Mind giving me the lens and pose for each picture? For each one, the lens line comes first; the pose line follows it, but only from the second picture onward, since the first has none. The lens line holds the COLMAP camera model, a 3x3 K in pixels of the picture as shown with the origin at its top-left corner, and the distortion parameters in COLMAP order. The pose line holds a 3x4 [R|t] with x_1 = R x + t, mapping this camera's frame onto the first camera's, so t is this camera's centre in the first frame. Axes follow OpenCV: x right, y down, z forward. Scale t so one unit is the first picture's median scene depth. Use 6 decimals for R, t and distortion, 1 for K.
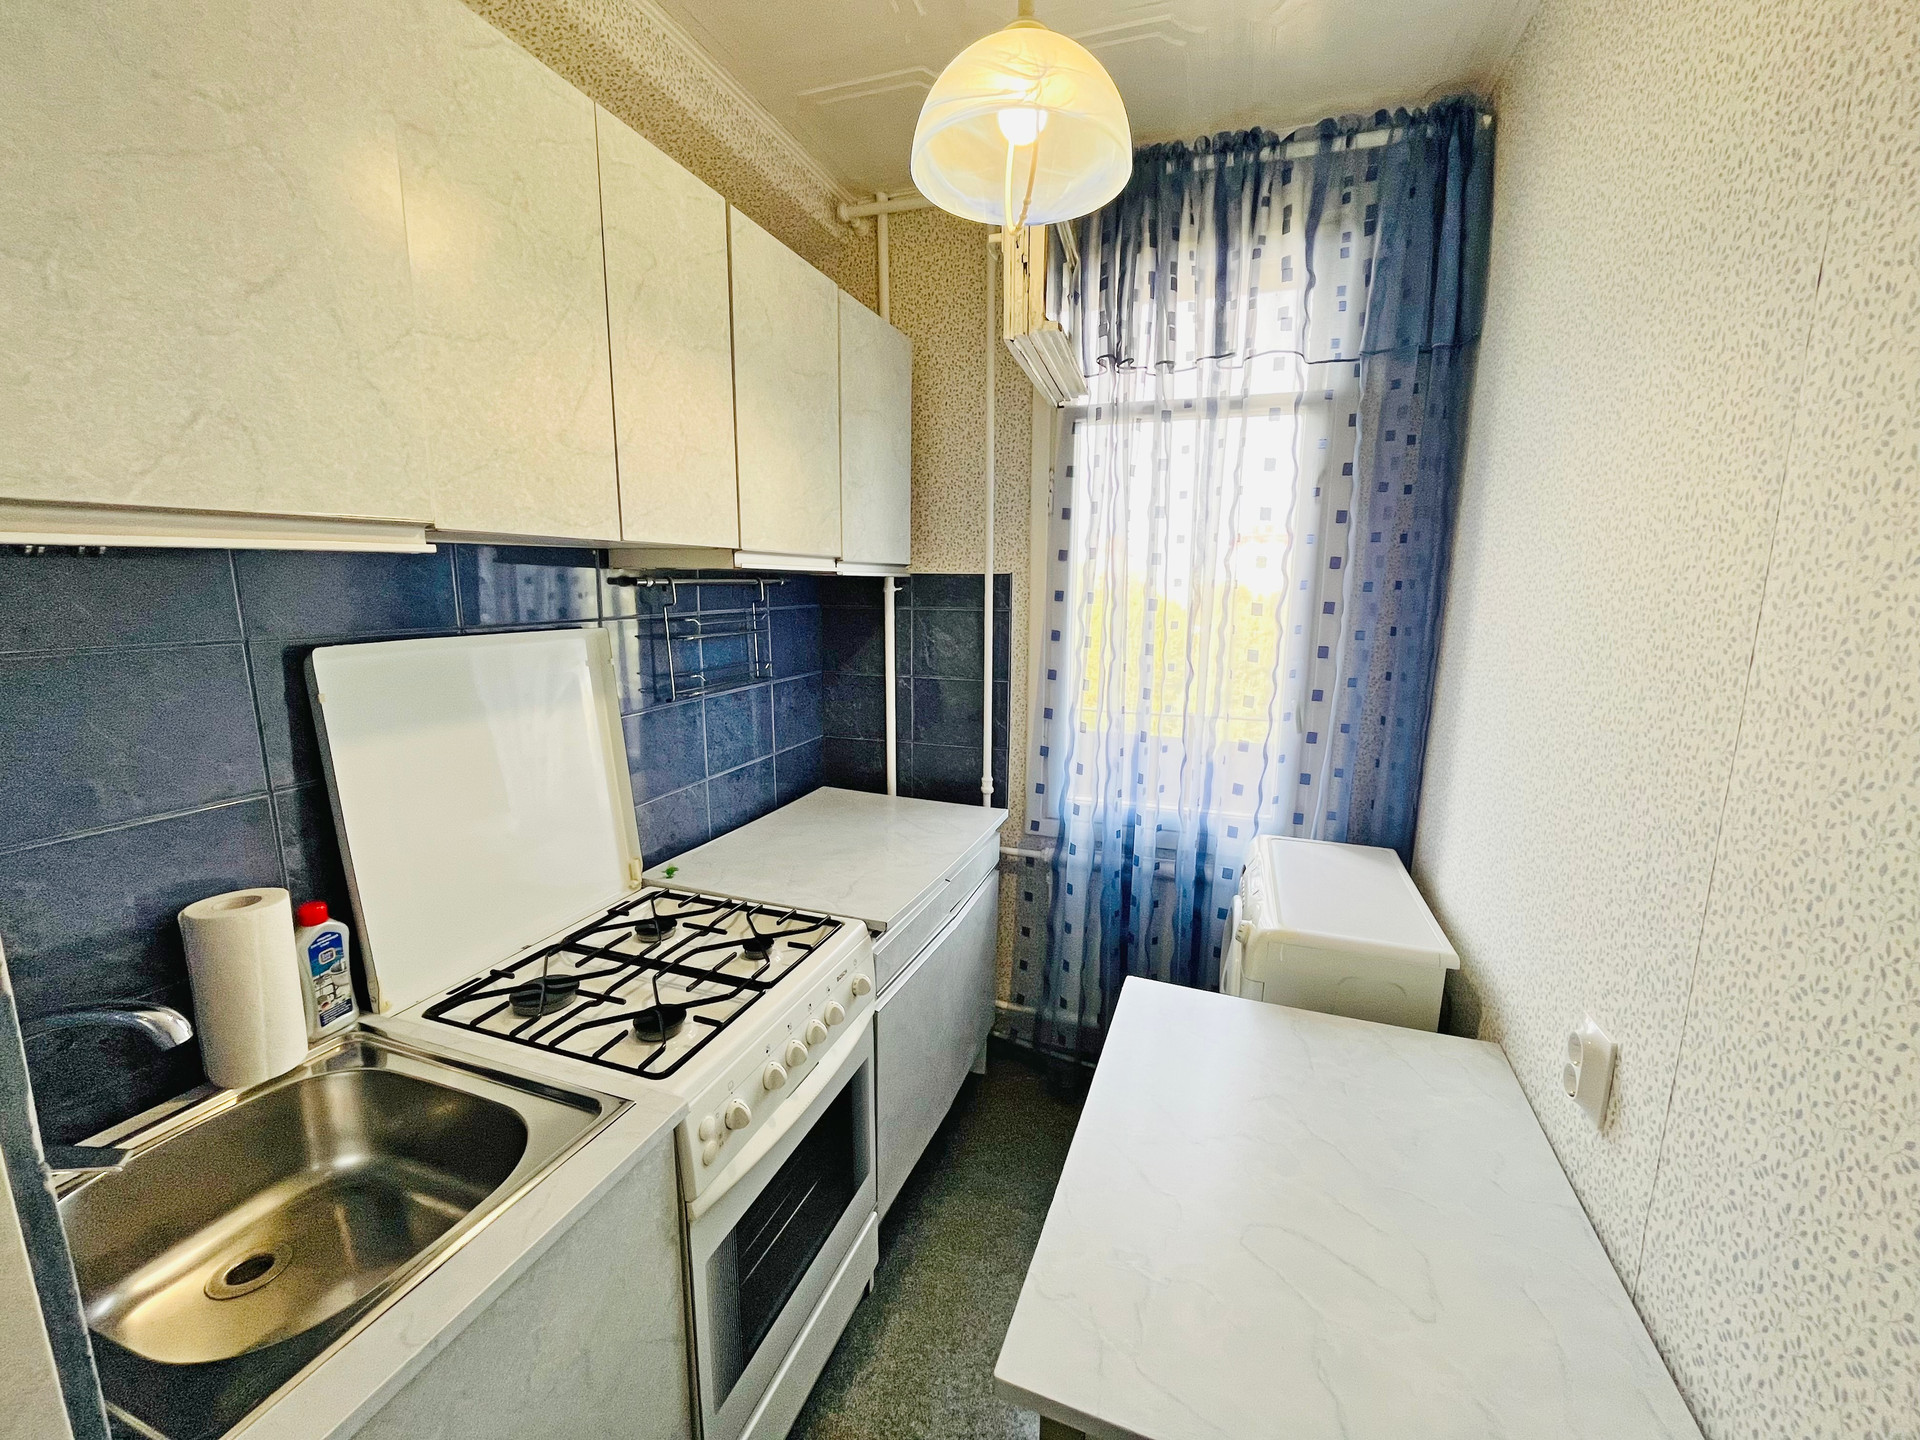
lens RADIAL K [[782.2, 0, 961.7], [0, 782.2, 720.4], [0, 0, 1]] dist [-0.002997, -0.000026]
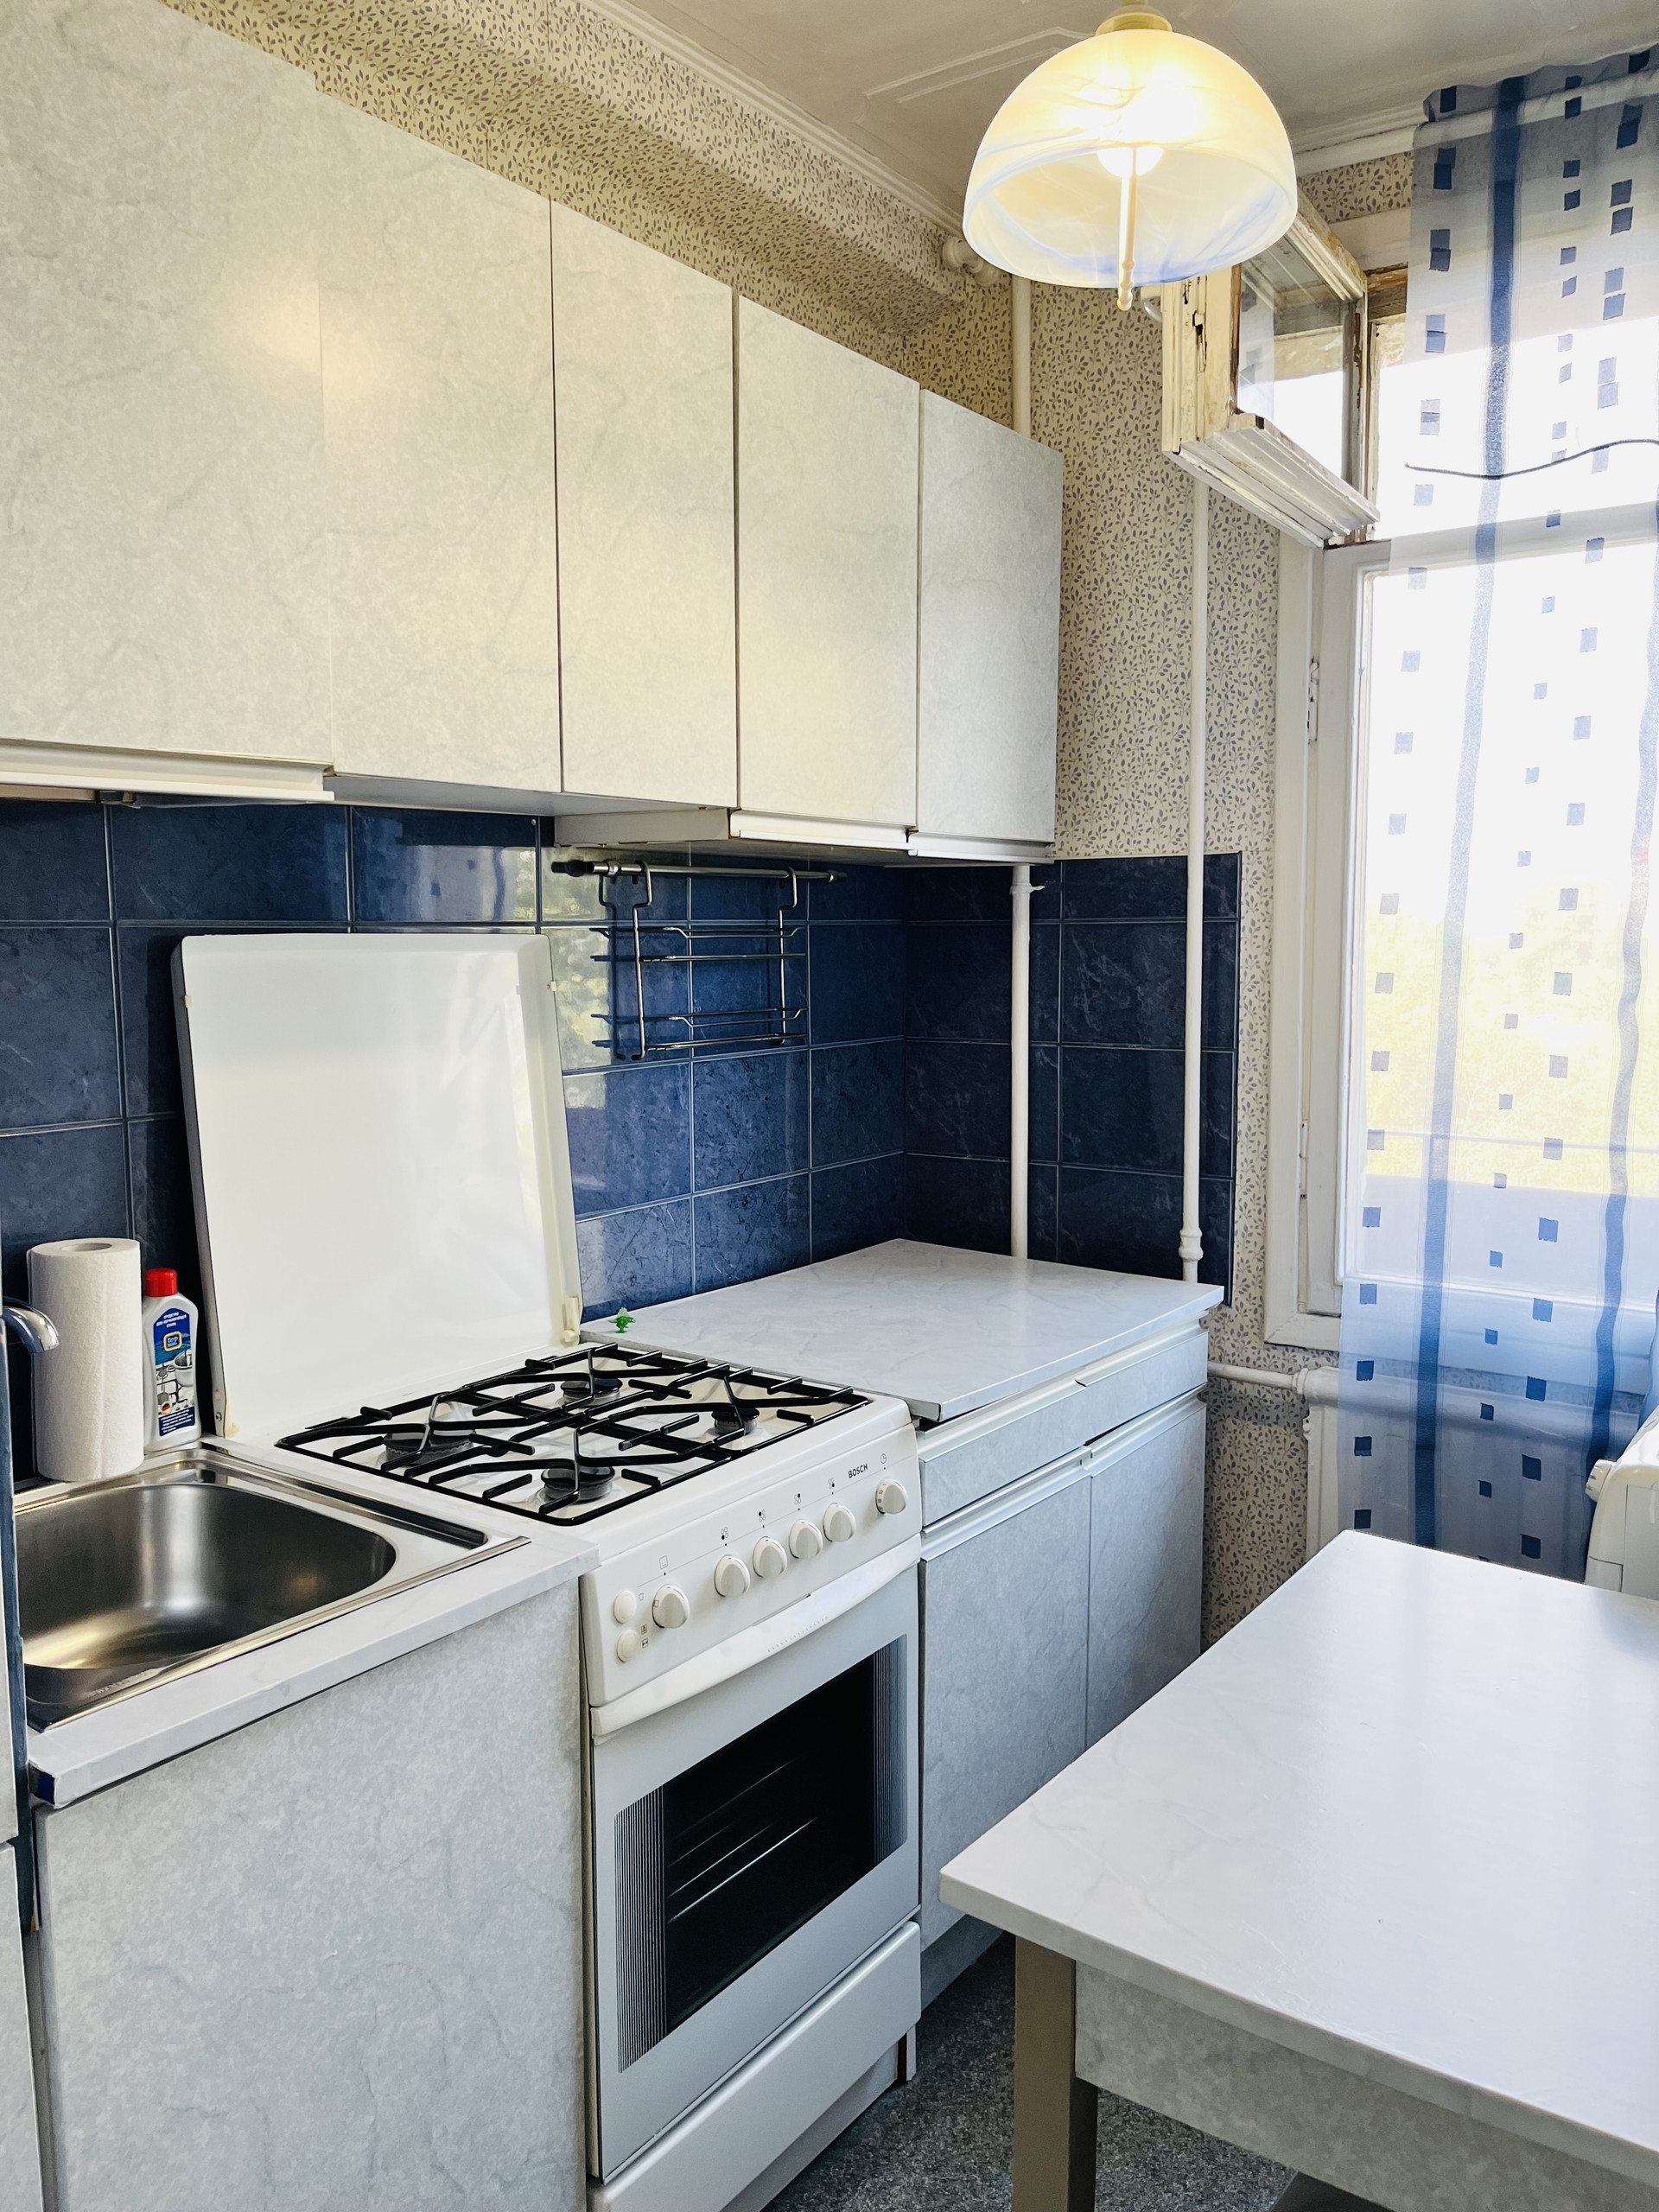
lens RADIAL K [[1701.7, 0, 825.3], [0, 1701.7, 1114.6], [0, 0, 1]] dist [0.031249, -0.022093]
pose [[0.959008, 0.019190, -0.282728, 0.224294], [-0.038649, 0.997239, -0.063409, 0.143593], [0.280730, 0.071737, 0.957102, -0.368806]]
